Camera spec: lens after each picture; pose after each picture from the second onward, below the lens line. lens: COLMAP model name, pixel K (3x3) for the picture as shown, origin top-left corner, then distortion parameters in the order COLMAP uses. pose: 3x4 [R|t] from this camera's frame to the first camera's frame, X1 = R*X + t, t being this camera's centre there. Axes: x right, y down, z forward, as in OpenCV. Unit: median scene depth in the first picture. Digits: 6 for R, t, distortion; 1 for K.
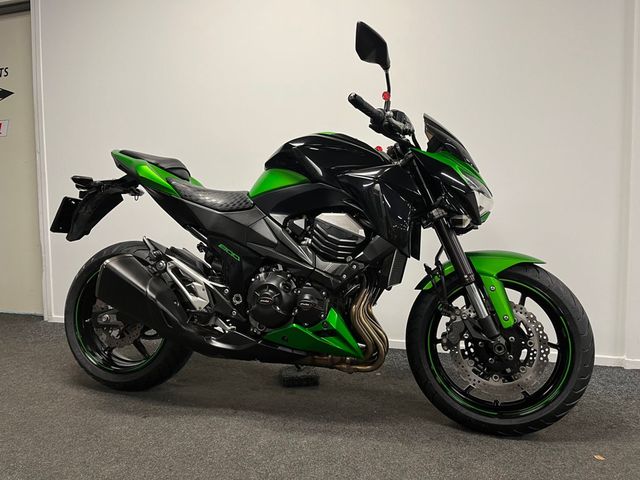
lens RADIAL K [[477.6, 0, 321.0], [0, 477.6, 237.9], [0, 0, 1]] dist [0.041685, -0.007060]
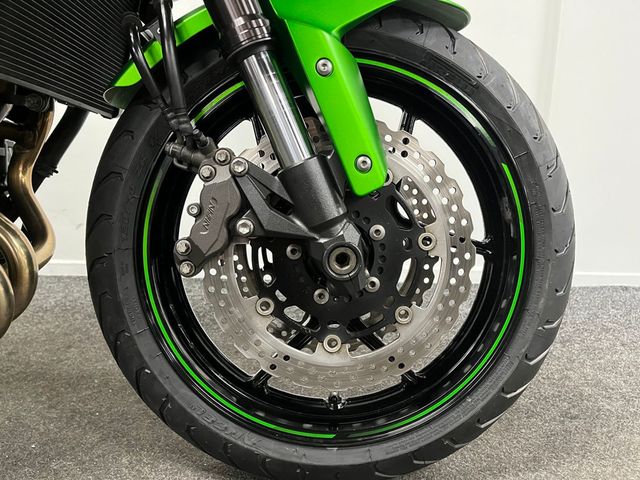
lens RADIAL K [[477.6, 0, 320.4], [0, 477.6, 241.5], [0, 0, 1]] dist [0.041685, -0.007060]
pose [[0.960374, -0.035871, 0.276396, 0.260646], [-0.003964, 0.989825, 0.142235, 0.167319], [-0.278686, -0.137695, 0.950460, 0.680907]]
